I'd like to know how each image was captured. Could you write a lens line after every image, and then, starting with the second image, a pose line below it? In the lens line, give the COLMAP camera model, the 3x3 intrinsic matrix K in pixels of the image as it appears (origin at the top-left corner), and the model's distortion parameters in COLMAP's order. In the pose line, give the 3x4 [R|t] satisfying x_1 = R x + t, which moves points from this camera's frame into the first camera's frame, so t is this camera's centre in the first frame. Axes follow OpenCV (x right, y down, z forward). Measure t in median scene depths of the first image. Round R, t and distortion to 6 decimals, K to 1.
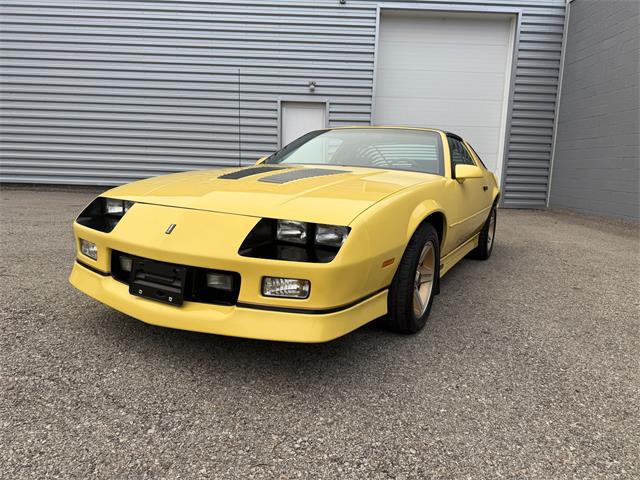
lens RADIAL K [[451.2, 0, 324.9], [0, 451.2, 241.0], [0, 0, 1]] dist [0.078833, -0.107209]
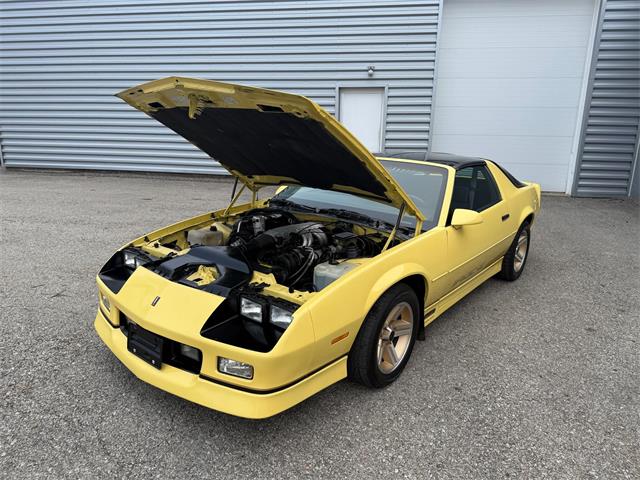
lens RADIAL K [[454.5, 0, 320.0], [0, 454.5, 240.0], [0, 0, 1]] dist [0.051014, -0.066550]
pose [[0.982109, 0.030478, -0.185831, 0.238442], [-0.015181, 0.996418, 0.083192, -0.231814], [0.187701, -0.078882, 0.979054, -0.064032]]
